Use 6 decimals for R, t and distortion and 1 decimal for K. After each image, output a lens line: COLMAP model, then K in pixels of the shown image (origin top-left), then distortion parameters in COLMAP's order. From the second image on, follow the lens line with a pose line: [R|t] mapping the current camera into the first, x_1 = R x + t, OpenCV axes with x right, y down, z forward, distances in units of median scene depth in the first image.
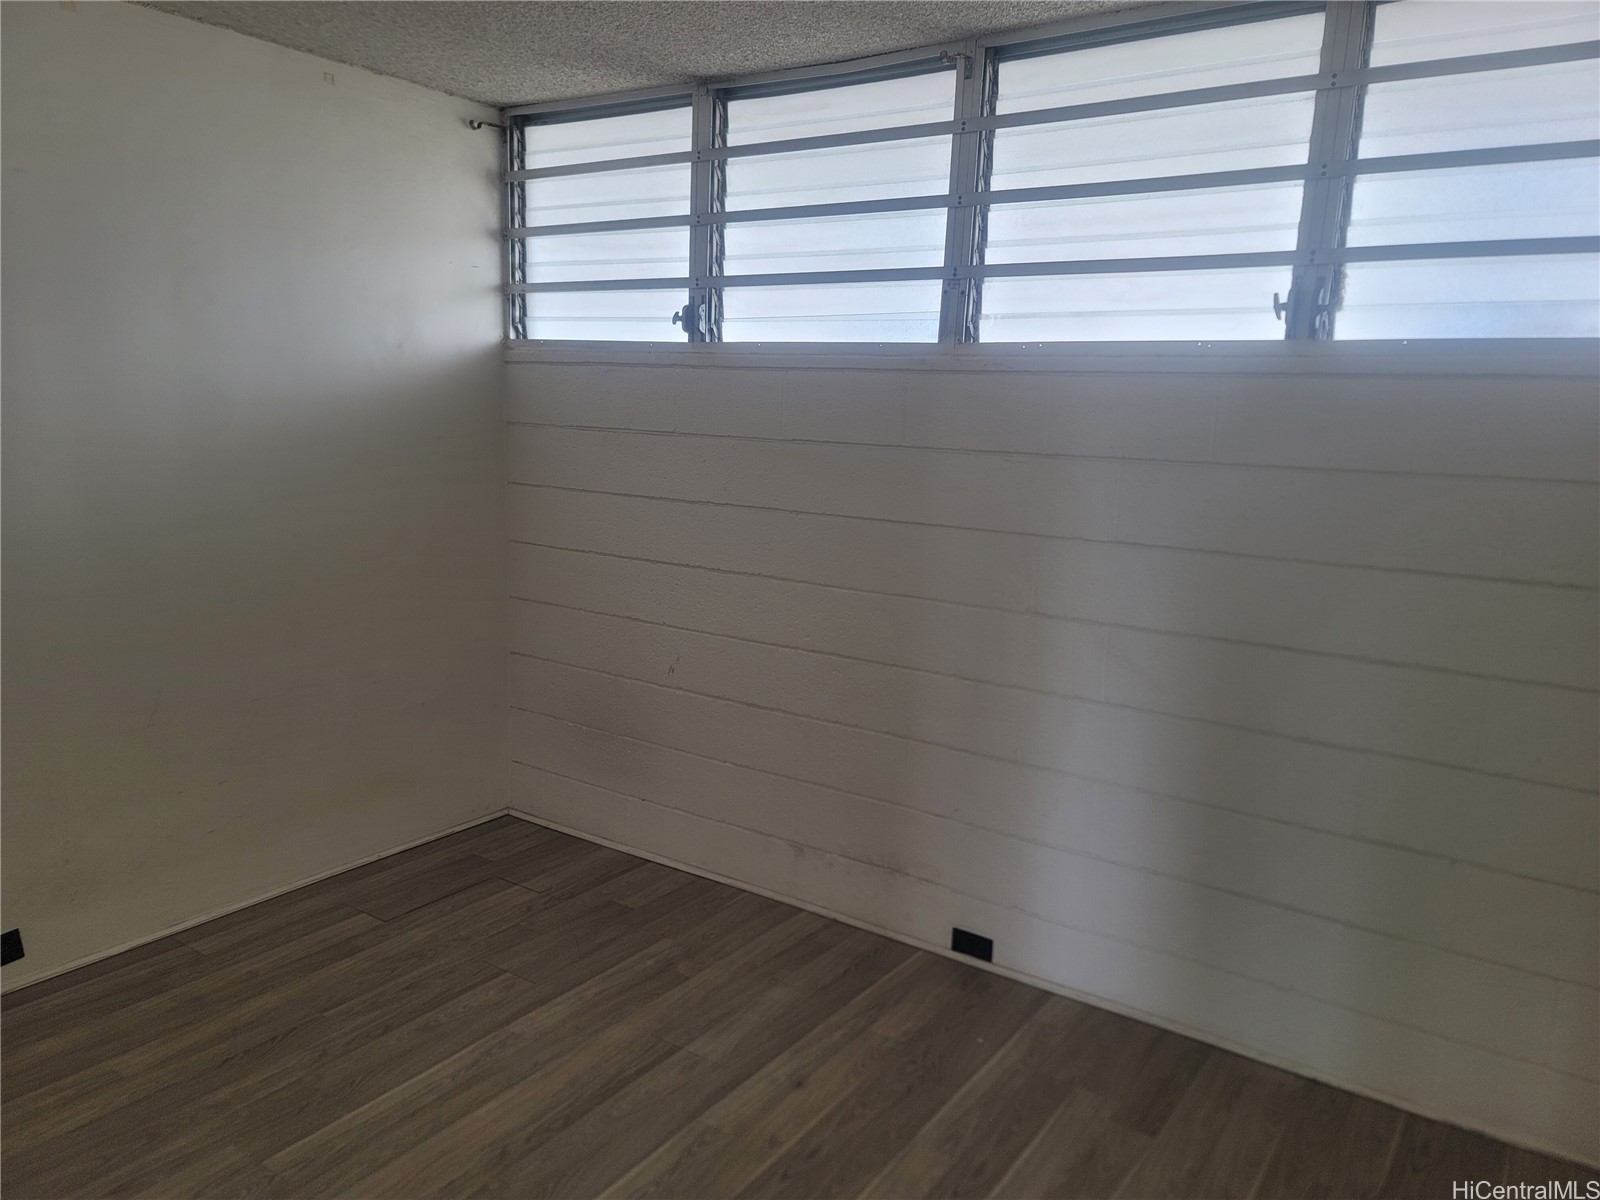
lens RADIAL K [[1181.5, 0, 800.0], [0, 1181.5, 600.0], [0, 0, 1]] dist [0.107268, -0.122743]
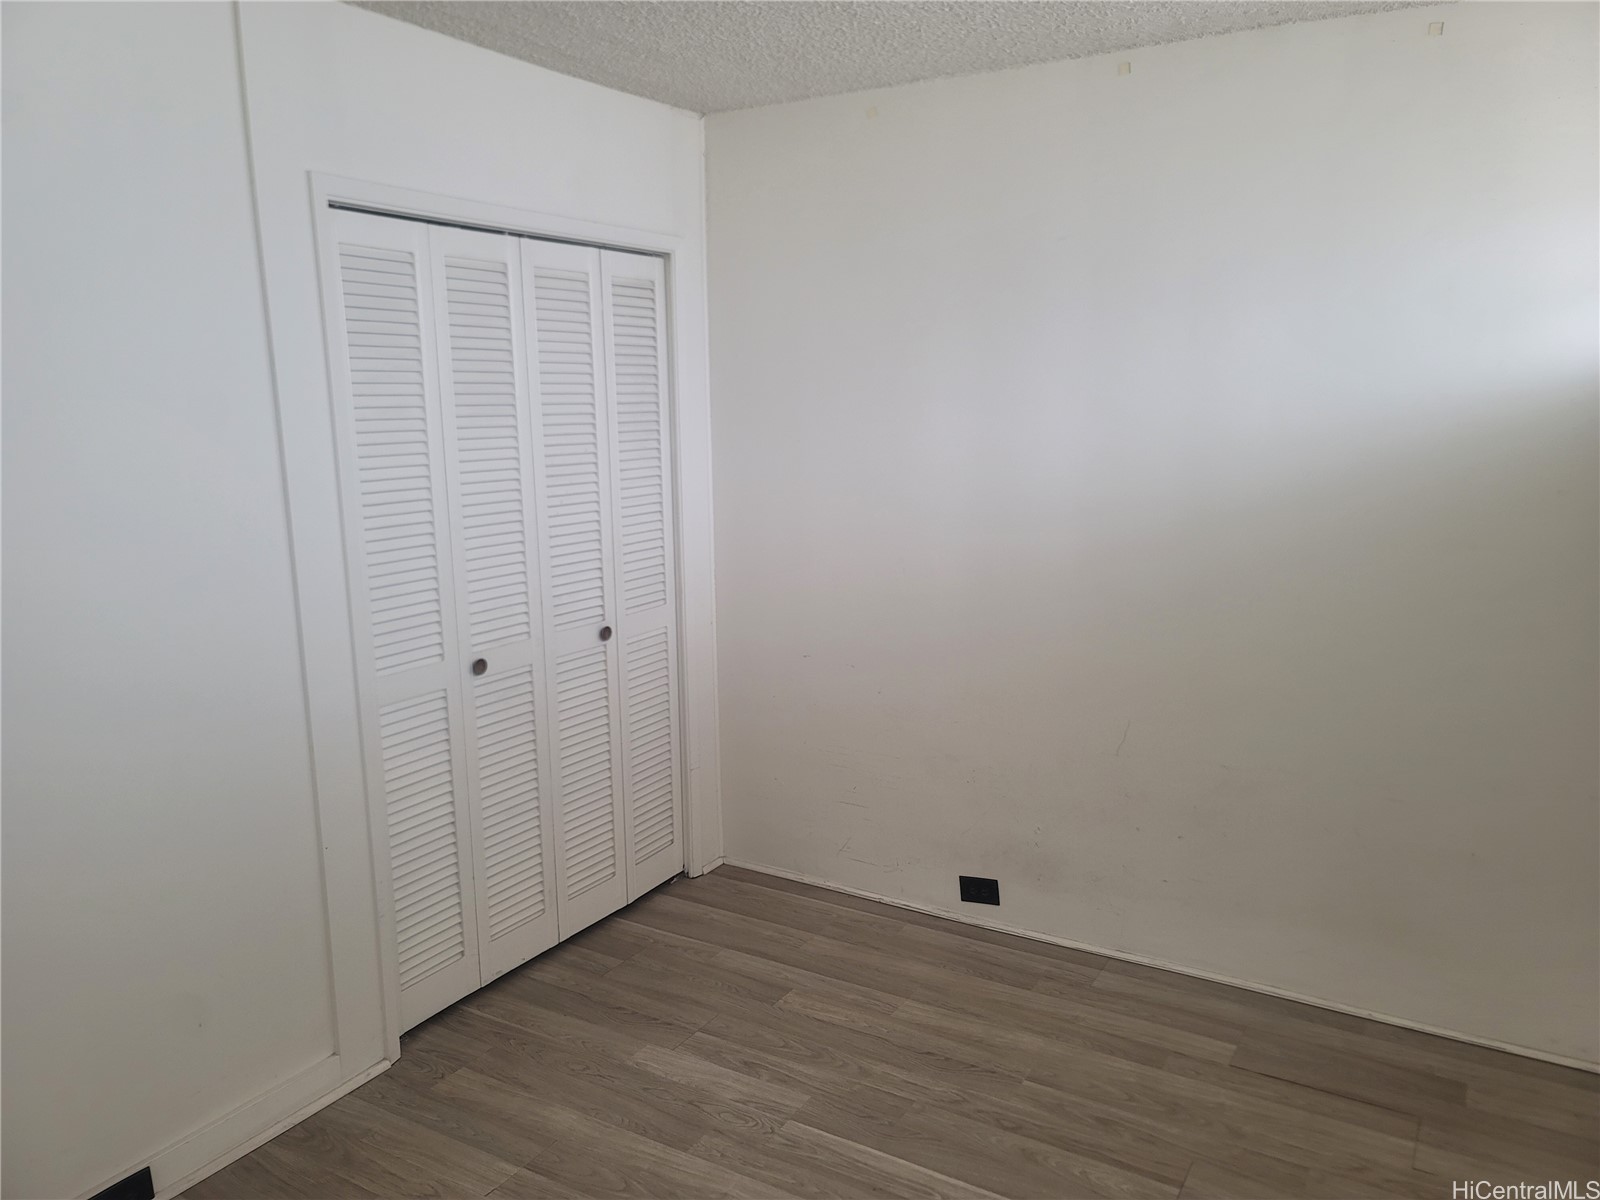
lens RADIAL K [[1181.5, 0, 800.0], [0, 1181.5, 600.0], [0, 0, 1]] dist [0.107268, -0.122743]
pose [[0.057292, 0.139418, -0.988575, 0.447571], [-0.158299, 0.978943, 0.128886, -0.112884], [0.985728, 0.149106, 0.078155, 0.658908]]
